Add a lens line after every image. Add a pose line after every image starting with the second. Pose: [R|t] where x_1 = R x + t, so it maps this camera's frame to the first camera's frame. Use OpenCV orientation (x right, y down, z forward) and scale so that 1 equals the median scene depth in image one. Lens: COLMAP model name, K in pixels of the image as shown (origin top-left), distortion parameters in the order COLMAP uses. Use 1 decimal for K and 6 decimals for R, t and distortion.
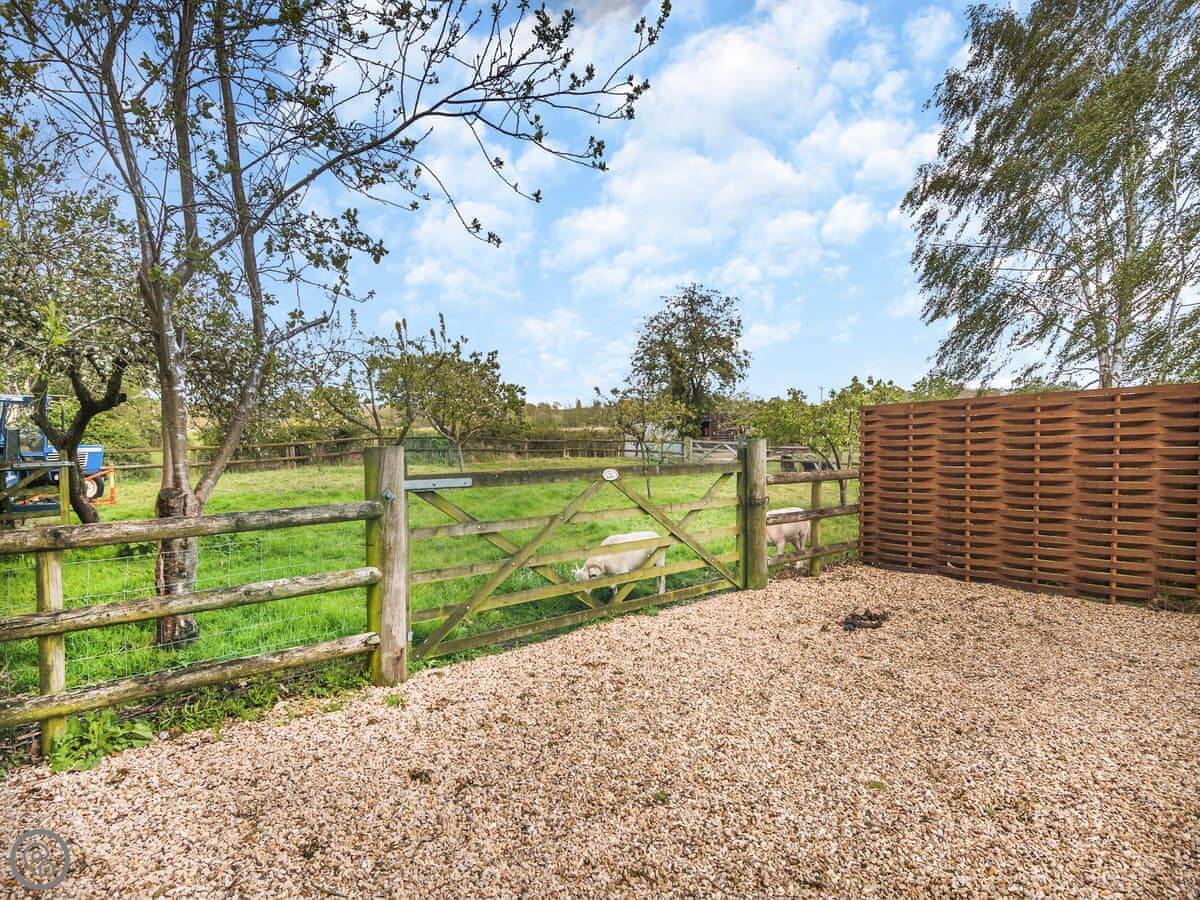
lens RADIAL K [[675.5, 0, 607.1], [0, 675.5, 450.3], [0, 0, 1]] dist [0.000338, -0.000451]
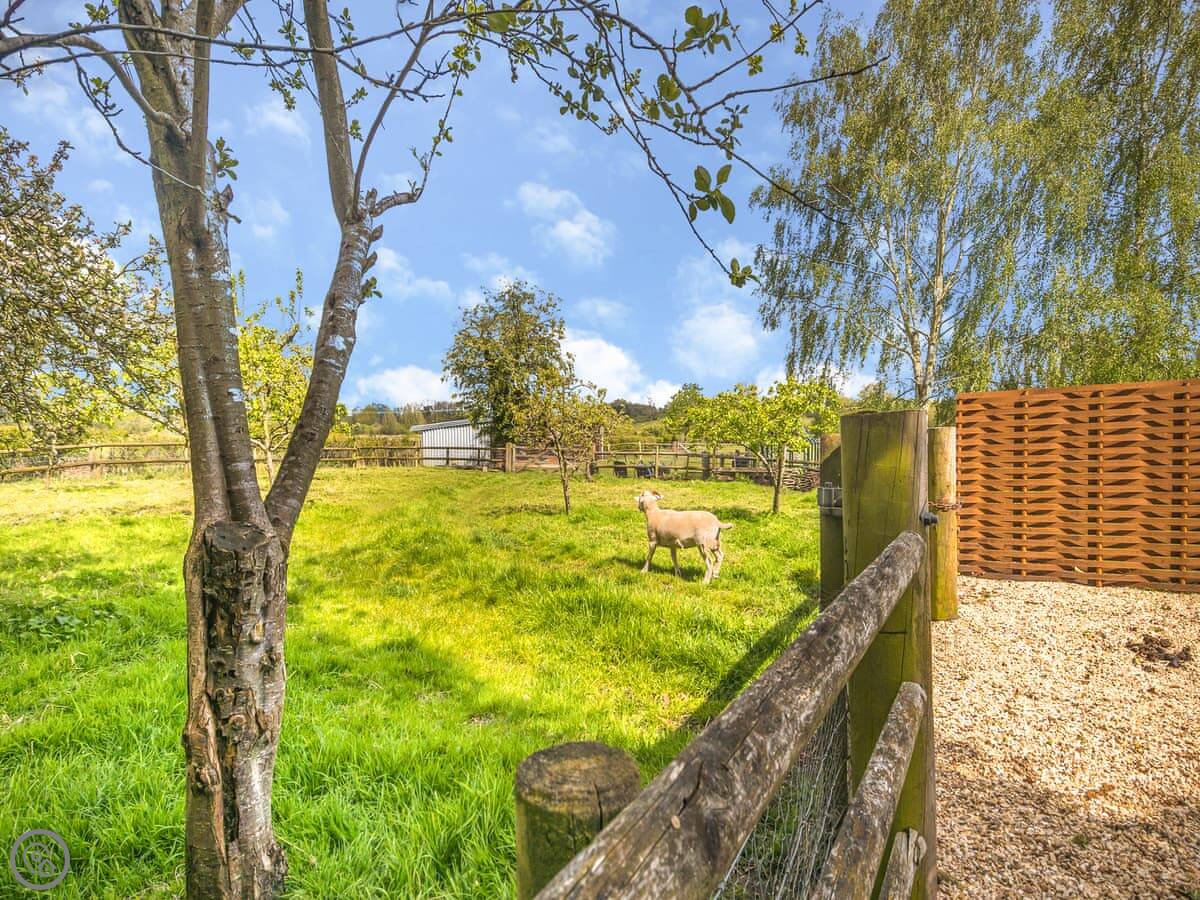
lens RADIAL K [[675.5, 0, 607.1], [0, 675.5, 450.3], [0, 0, 1]] dist [0.000338, -0.000451]
pose [[0.934154, -0.006445, 0.356813, -0.089112], [0.011544, 0.999859, -0.012164, 0.003162], [-0.356684, 0.015482, 0.934097, 0.084925]]
